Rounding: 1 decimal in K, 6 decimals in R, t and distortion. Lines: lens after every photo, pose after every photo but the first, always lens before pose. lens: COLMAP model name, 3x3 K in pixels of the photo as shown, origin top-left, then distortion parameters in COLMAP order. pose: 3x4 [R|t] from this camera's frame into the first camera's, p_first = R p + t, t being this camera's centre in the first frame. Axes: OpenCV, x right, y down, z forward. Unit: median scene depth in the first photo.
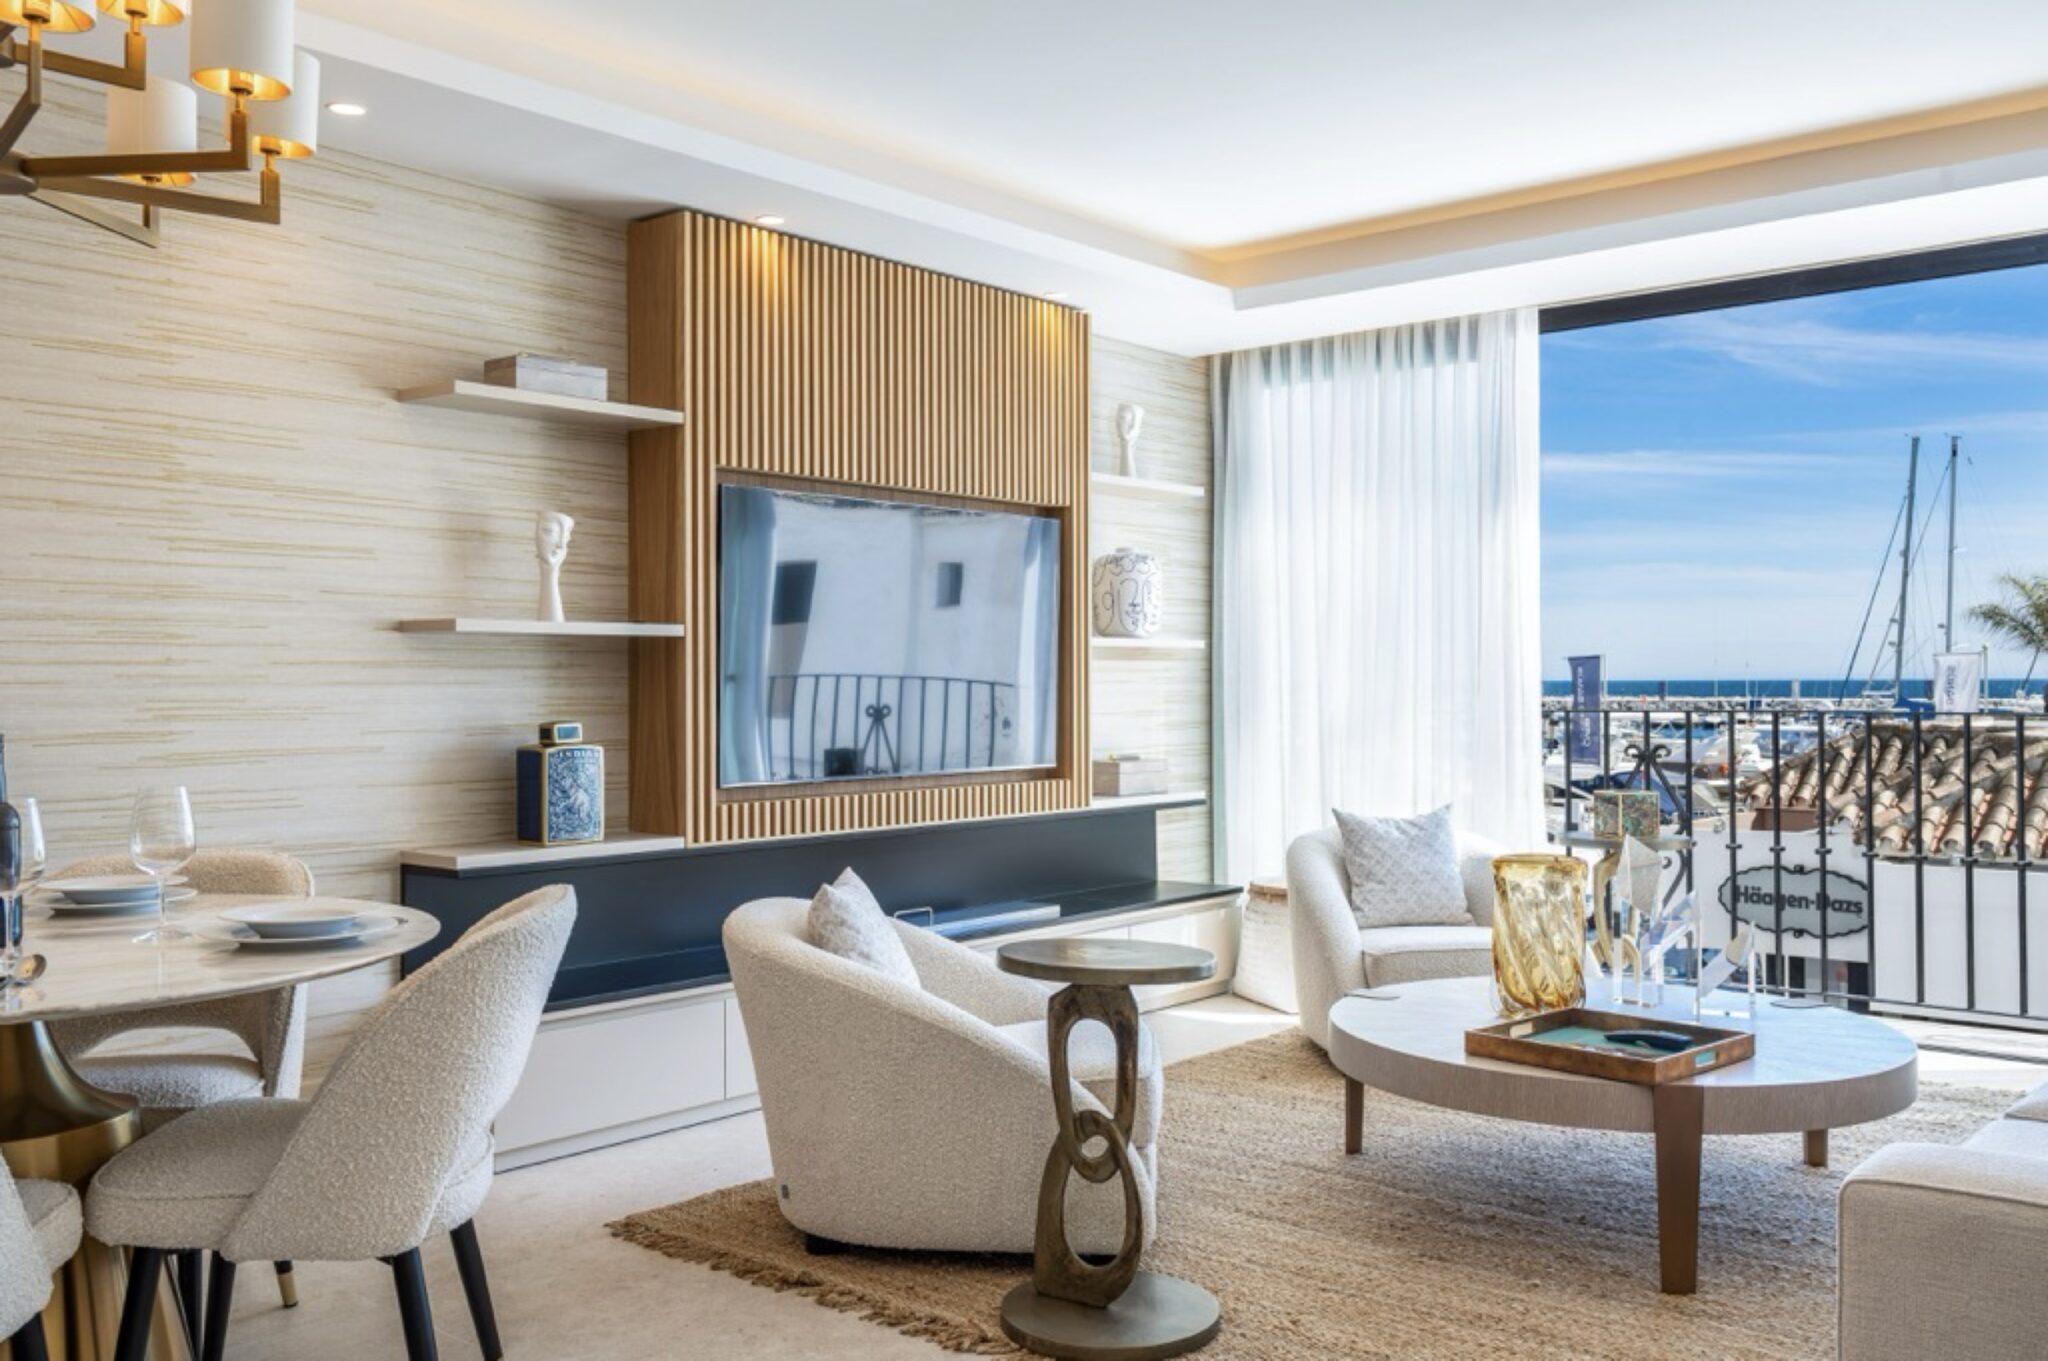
lens RADIAL K [[1742.9, 0, 1018.2], [0, 1742.9, 681.8], [0, 0, 1]] dist [0.002390, -0.010711]
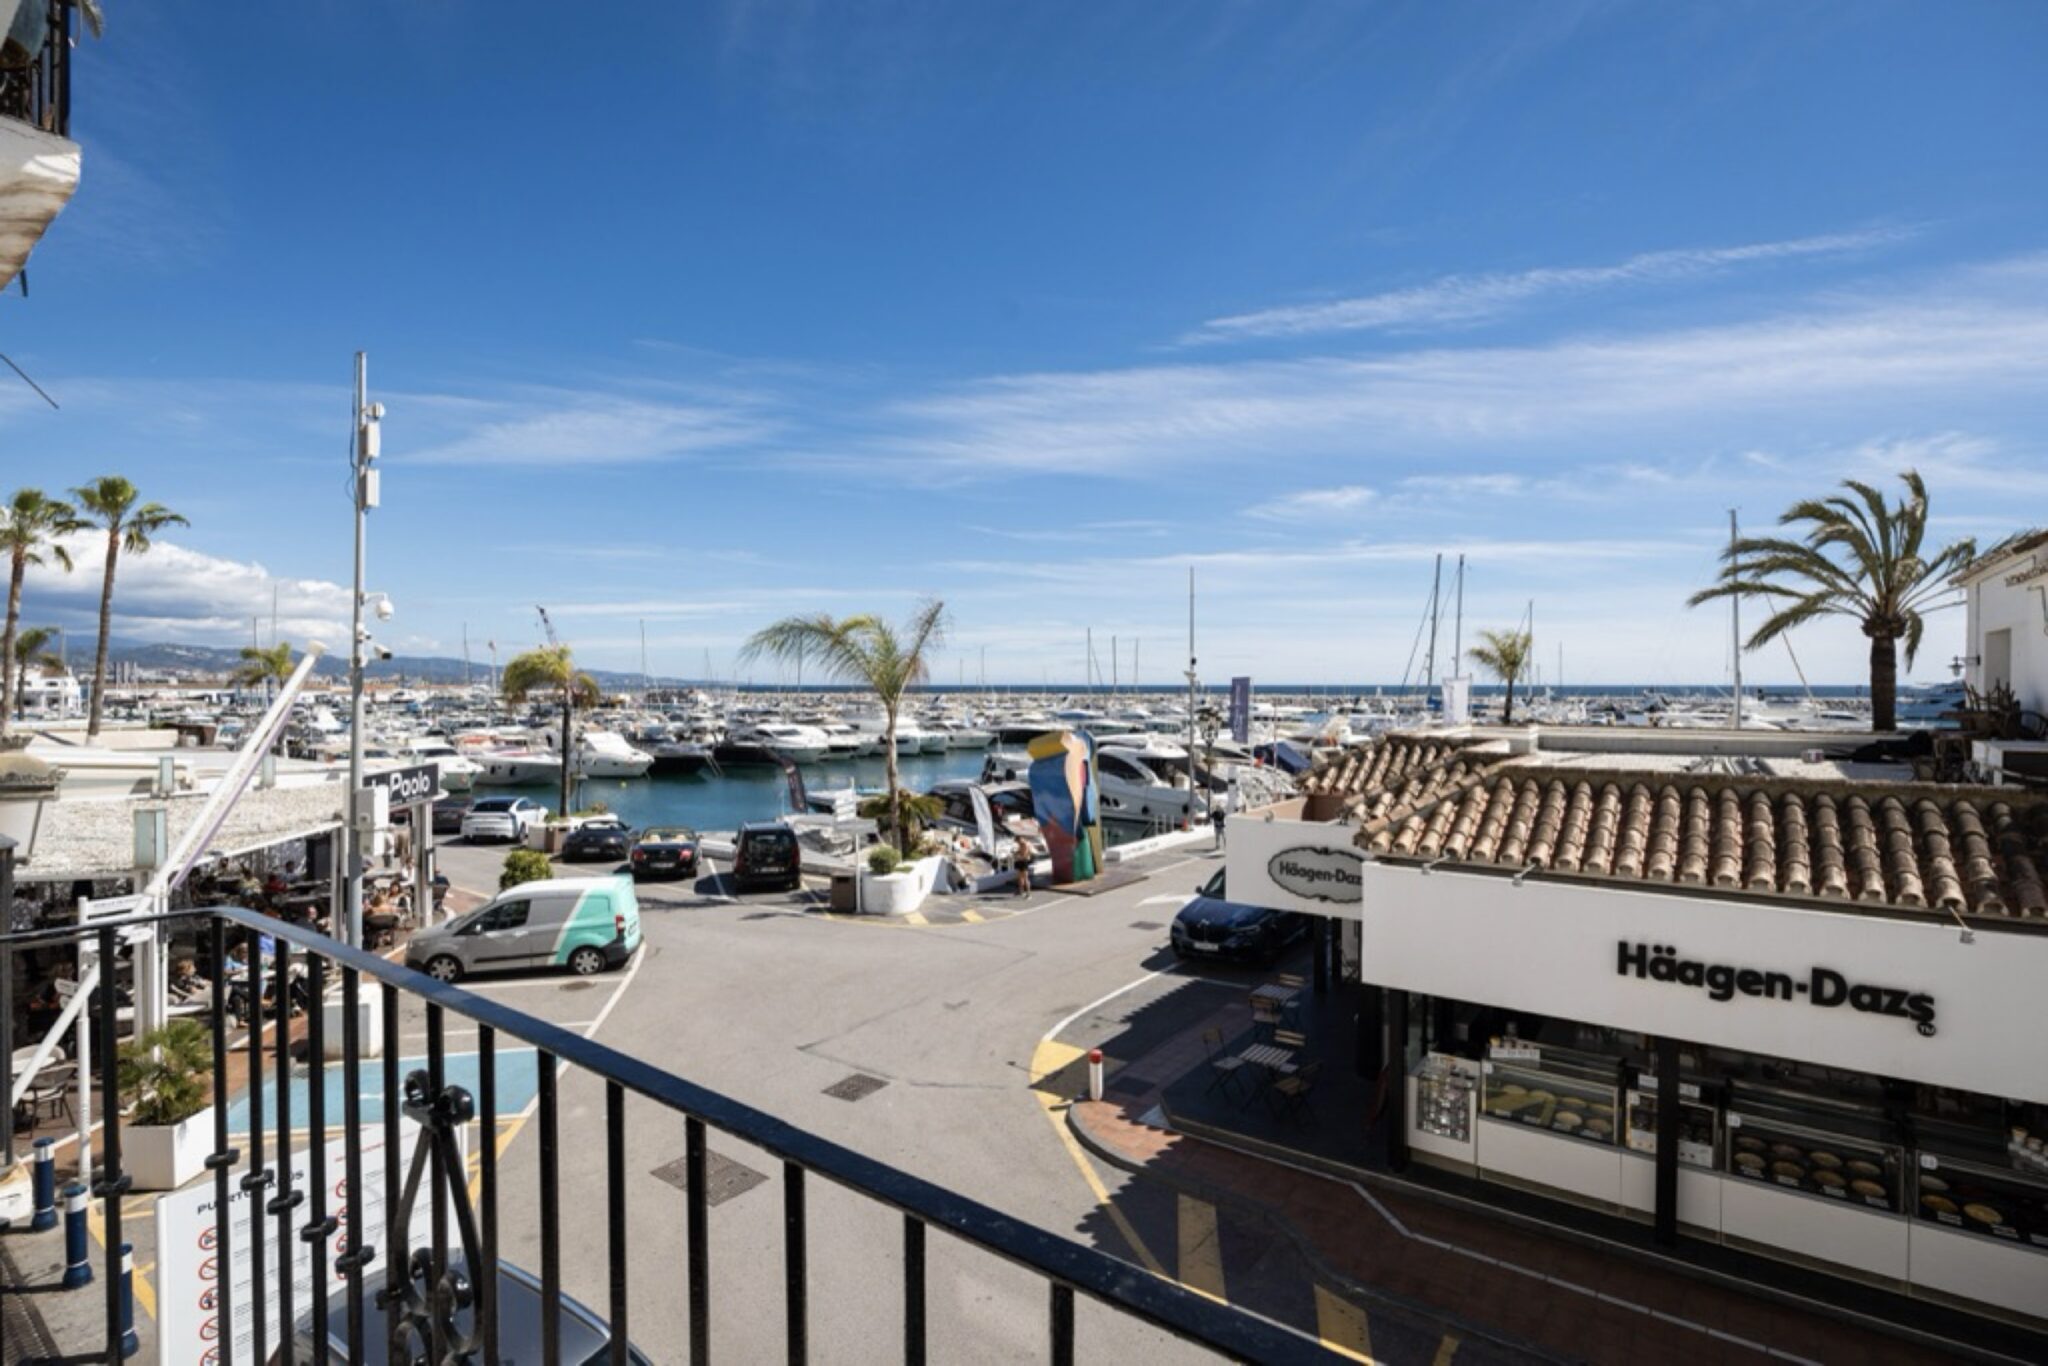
lens RADIAL K [[951.9, 0, 1029.1], [0, 951.9, 672.9], [0, 0, 1]] dist [-0.010189, 0.000828]
pose [[0.997905, 0.001595, 0.064675, 0.682192], [-0.000727, 0.999909, -0.013451, -0.077752], [-0.064690, 0.013376, 0.997816, 1.111735]]
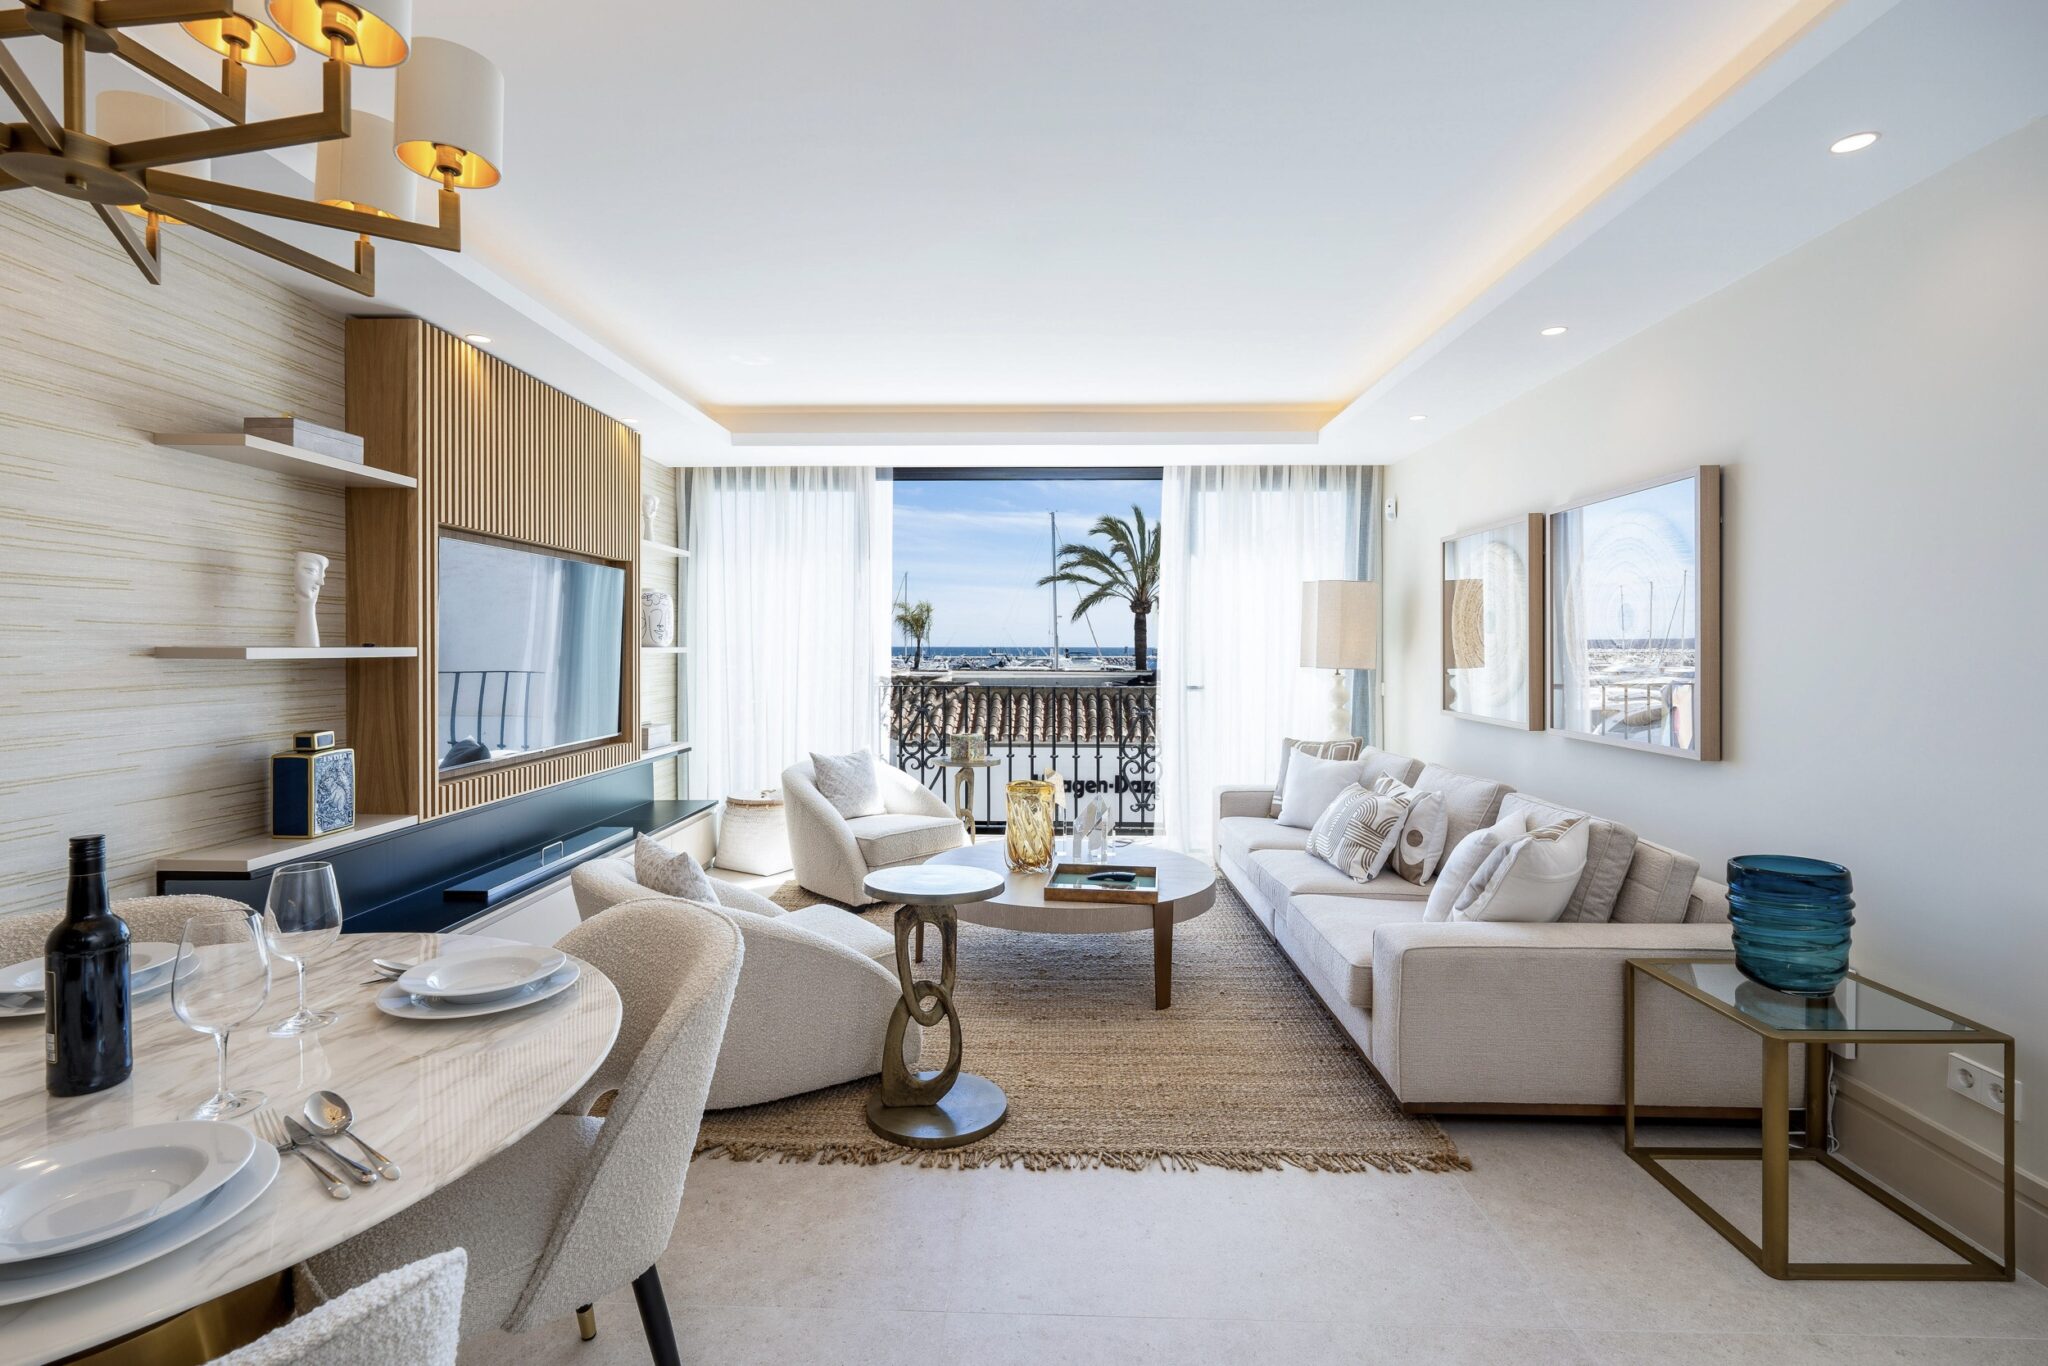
lens RADIAL K [[952.3, 0, 1014.7], [0, 952.3, 655.3], [0, 0, 1]] dist [-0.002131, -0.000062]
pose [[0.782824, -0.001147, 0.622242, -0.289018], [-0.004103, 0.999967, 0.007005, -0.034359], [-0.622230, -0.008037, 0.782794, 0.196761]]
